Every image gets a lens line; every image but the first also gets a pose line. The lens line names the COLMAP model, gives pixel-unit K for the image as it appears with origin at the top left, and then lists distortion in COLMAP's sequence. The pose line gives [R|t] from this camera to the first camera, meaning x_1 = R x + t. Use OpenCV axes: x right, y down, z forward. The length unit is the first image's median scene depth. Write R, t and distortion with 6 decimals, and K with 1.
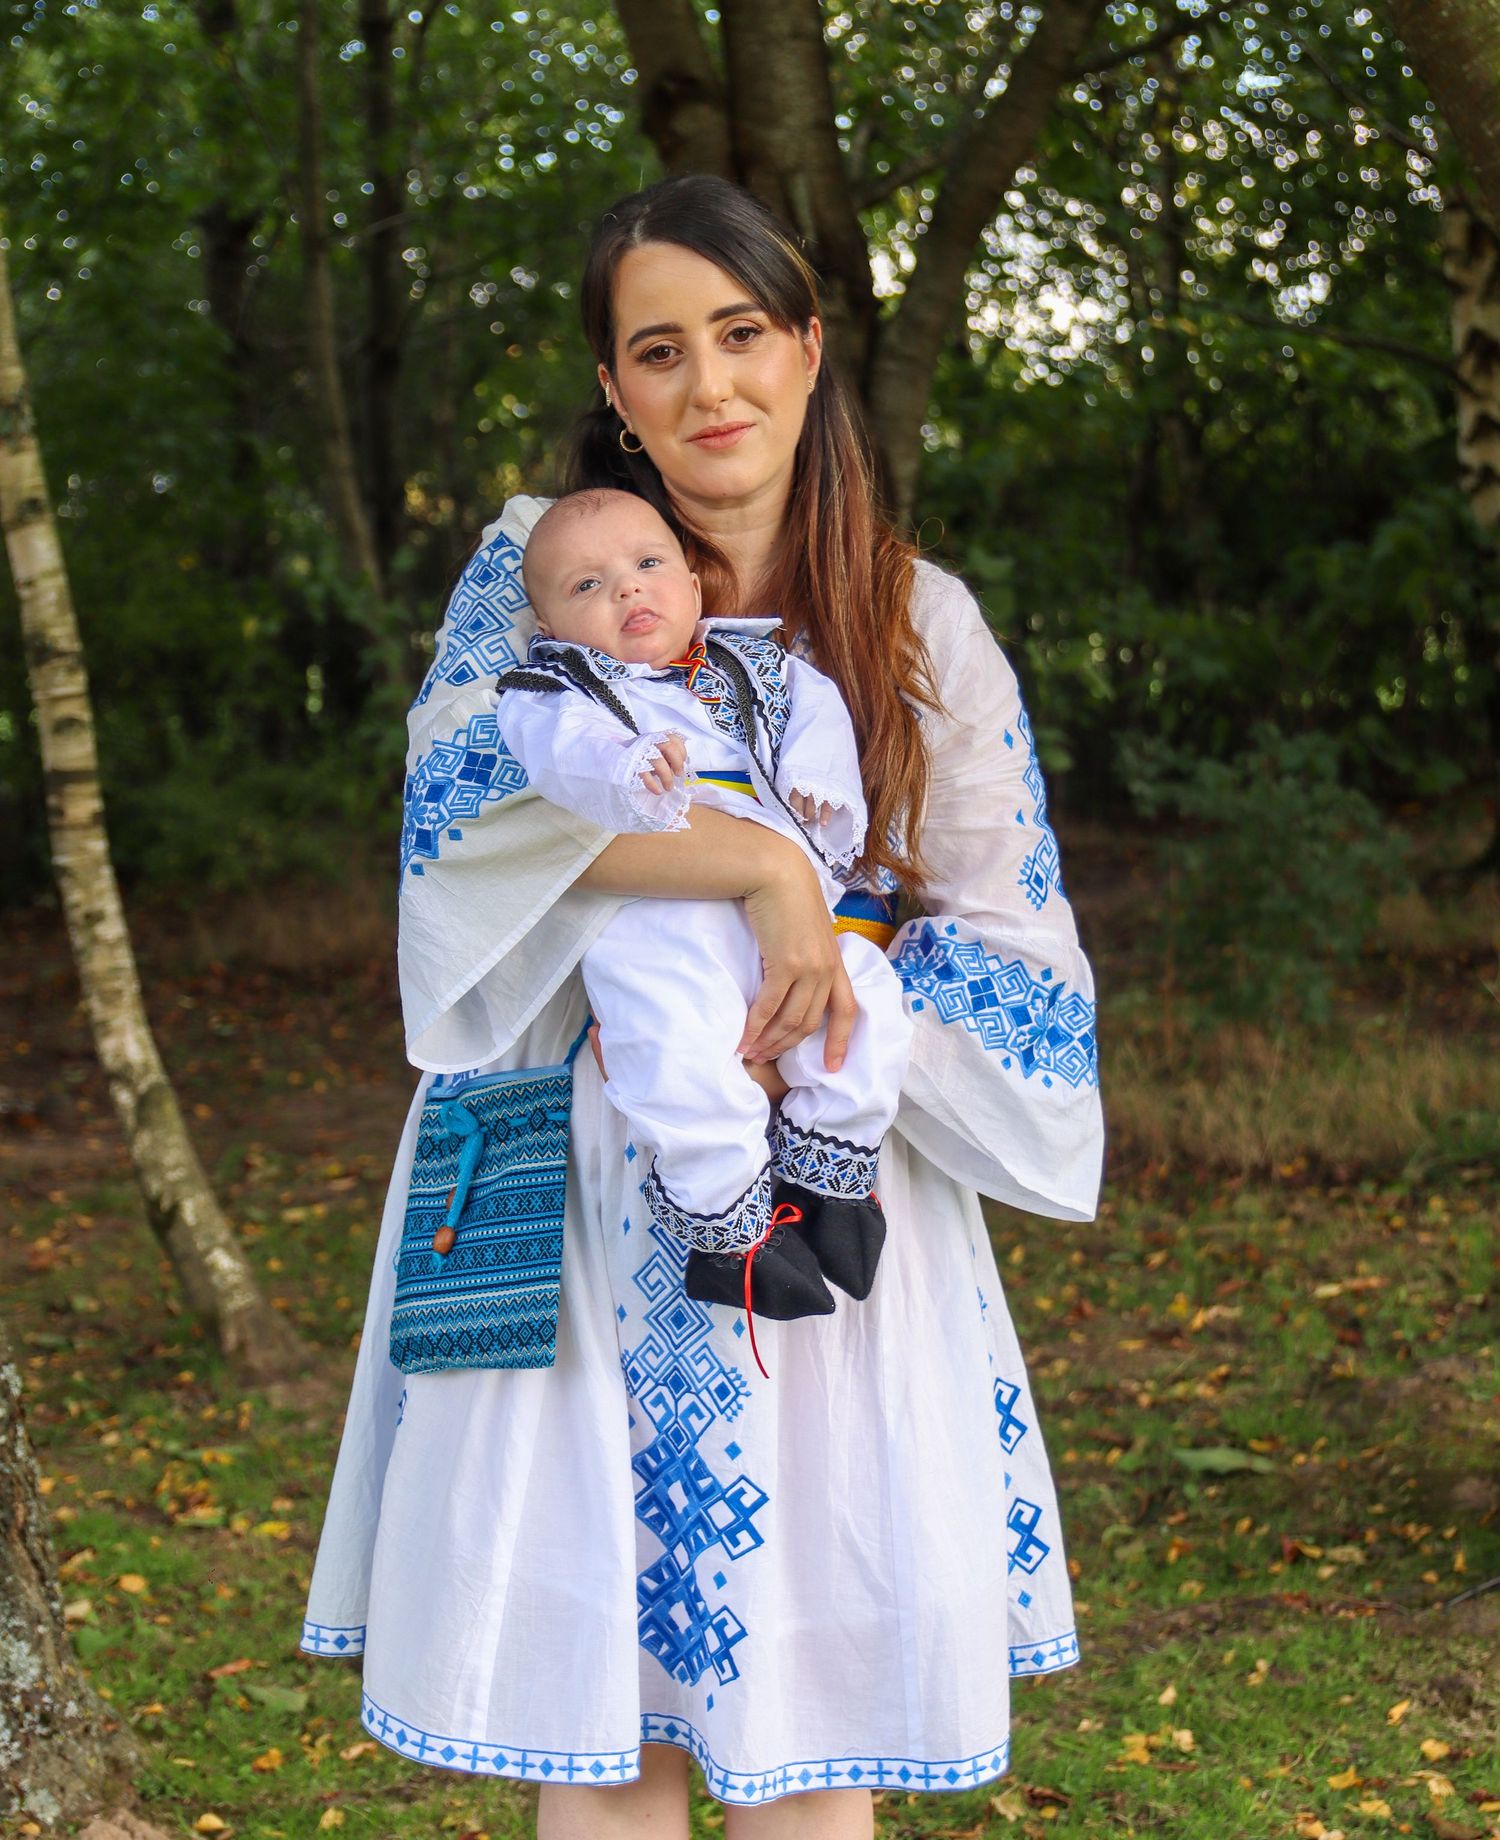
lens RADIAL K [[3615.7, 0, 750.0], [0, 3615.7, 920.0], [0, 0, 1]] dist [-0.026580, 0.087629]
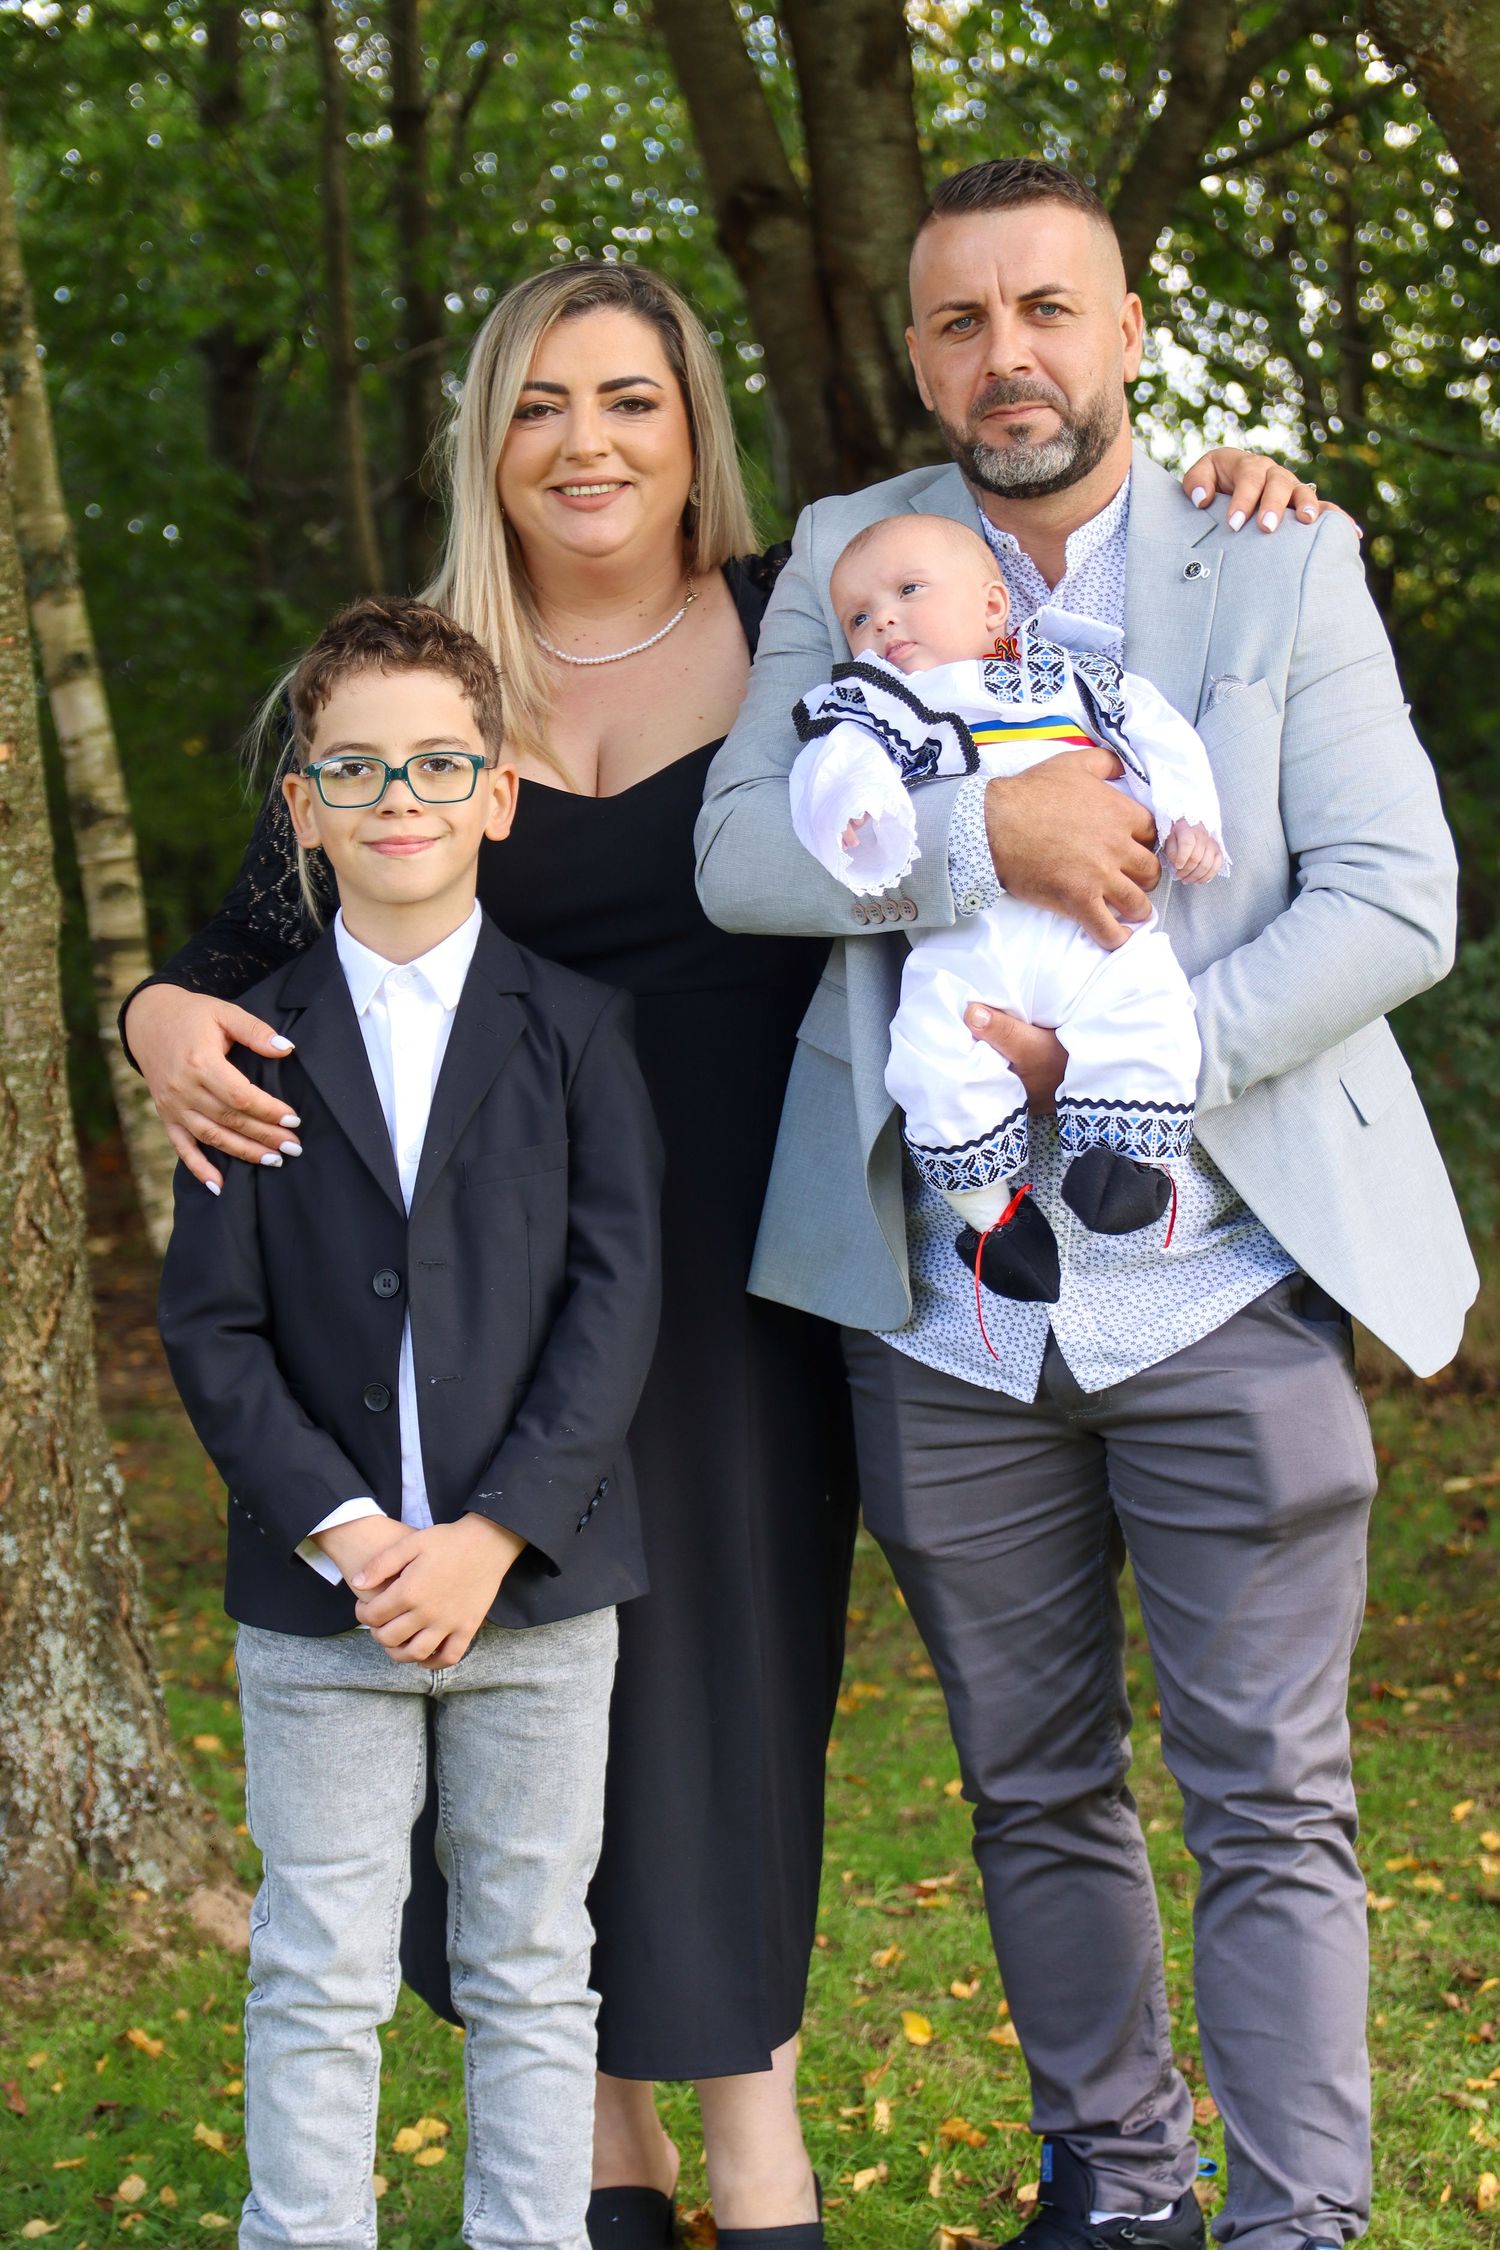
lens RADIAL K [[4380.9, 0, 750.0], [0, 4380.9, 1125.0], [0, 0, 1]] dist [0.009195, -0.121656]
pose [[0.999627, -0.009029, -0.025790, 0.010815], [0.008701, 0.999880, -0.012824, 0.035225], [0.025903, 0.012595, 0.999585, -0.217537]]
